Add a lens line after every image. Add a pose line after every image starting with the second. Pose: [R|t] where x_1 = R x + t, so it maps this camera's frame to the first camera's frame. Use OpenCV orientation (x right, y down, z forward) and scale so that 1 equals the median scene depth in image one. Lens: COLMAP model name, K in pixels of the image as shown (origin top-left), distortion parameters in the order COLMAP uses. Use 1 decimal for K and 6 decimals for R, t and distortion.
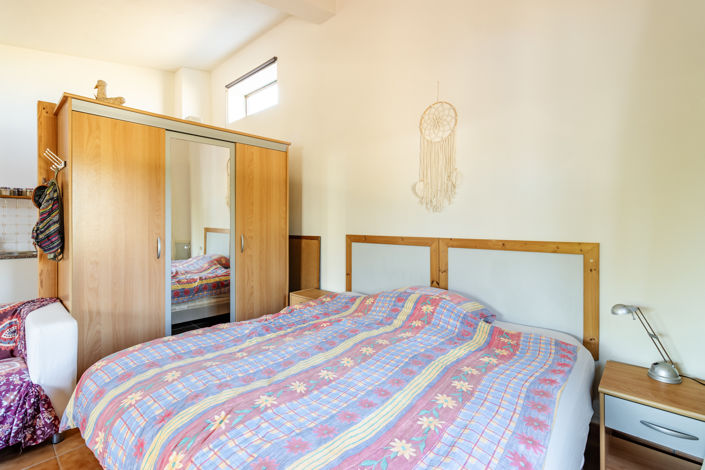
lens RADIAL K [[325.5, 0, 351.4], [0, 325.5, 228.0], [0, 0, 1]] dist [-0.010270, 0.000404]
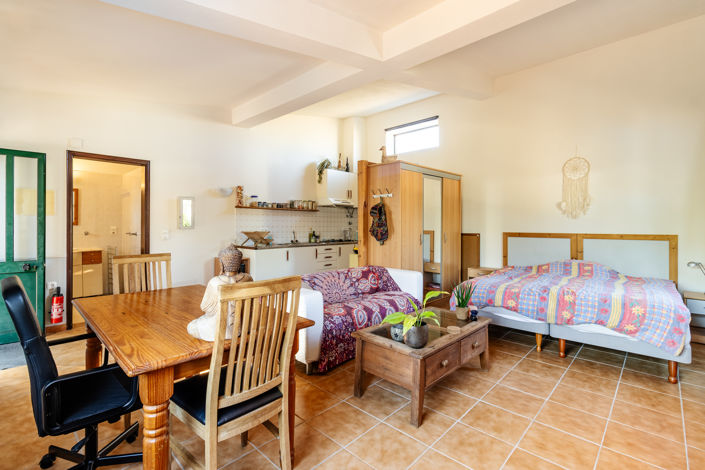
lens RADIAL K [[325.5, 0, 351.4], [0, 325.5, 228.0], [0, 0, 1]] dist [-0.010270, 0.000404]
pose [[0.999458, -0.000346, -0.032929, -0.903862], [0.000170, 0.999986, -0.005344, 0.009417], [0.032930, 0.005335, 0.999443, -0.814516]]
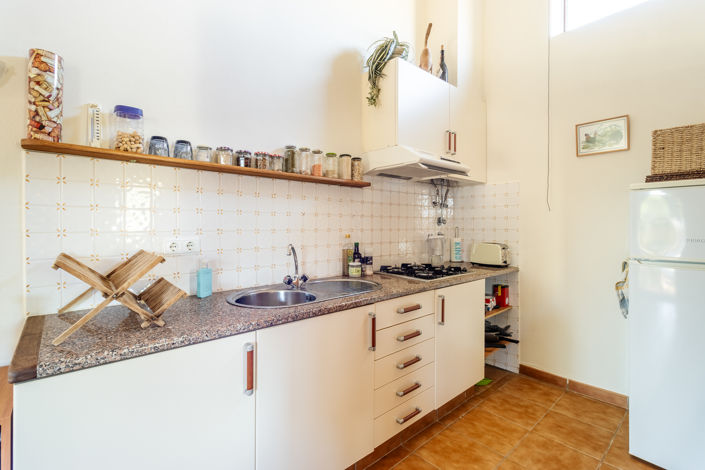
lens RADIAL K [[325.5, 0, 351.4], [0, 325.5, 228.0], [0, 0, 1]] dist [-0.010270, 0.000404]
pose [[0.993794, 0.000682, -0.111236, -1.189240], [-0.001093, 0.999993, -0.003638, -0.017768], [0.111232, 0.003737, 0.993787, 0.797712]]
